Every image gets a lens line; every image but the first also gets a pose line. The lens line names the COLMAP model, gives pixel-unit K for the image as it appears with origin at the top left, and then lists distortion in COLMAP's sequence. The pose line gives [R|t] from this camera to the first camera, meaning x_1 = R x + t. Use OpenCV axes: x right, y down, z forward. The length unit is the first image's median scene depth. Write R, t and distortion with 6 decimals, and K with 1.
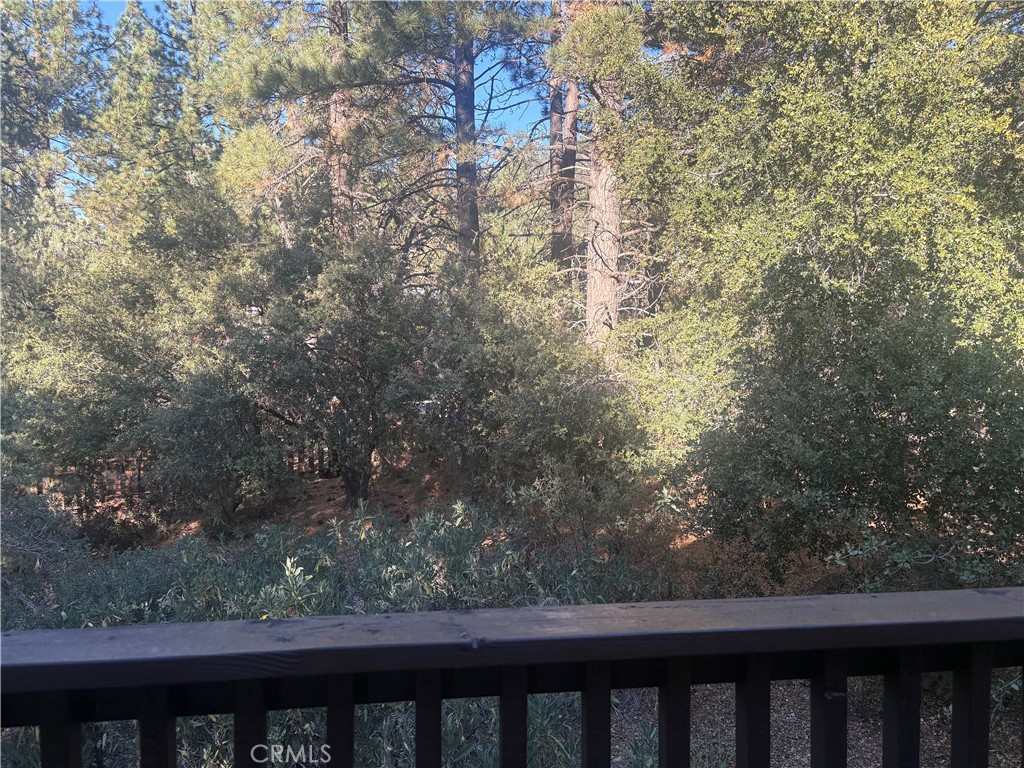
lens RADIAL K [[768.1, 0, 508.5], [0, 768.1, 380.3], [0, 0, 1]] dist [0.047783, -0.028288]
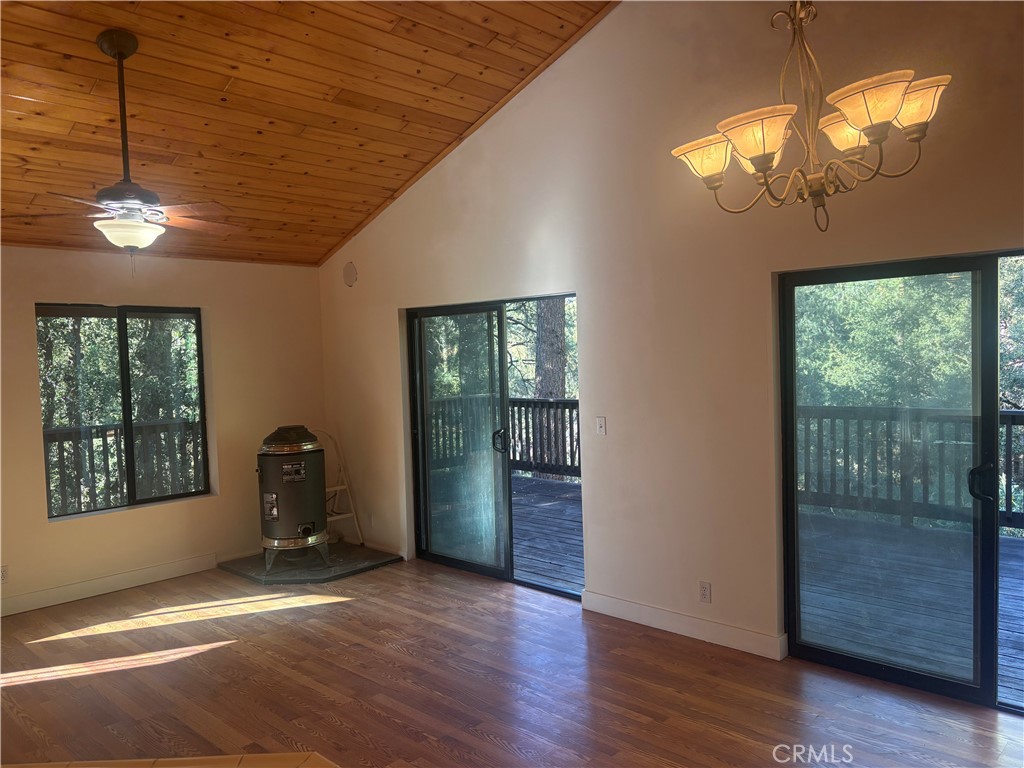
lens RADIAL K [[768.1, 0, 513.0], [0, 768.1, 388.2], [0, 0, 1]] dist [0.047783, -0.028288]
pose [[0.623389, 0.011414, -0.781828, 0.183814], [-0.011561, 0.999919, 0.005380, 0.015966], [0.781826, 0.005685, 0.623470, -0.447157]]
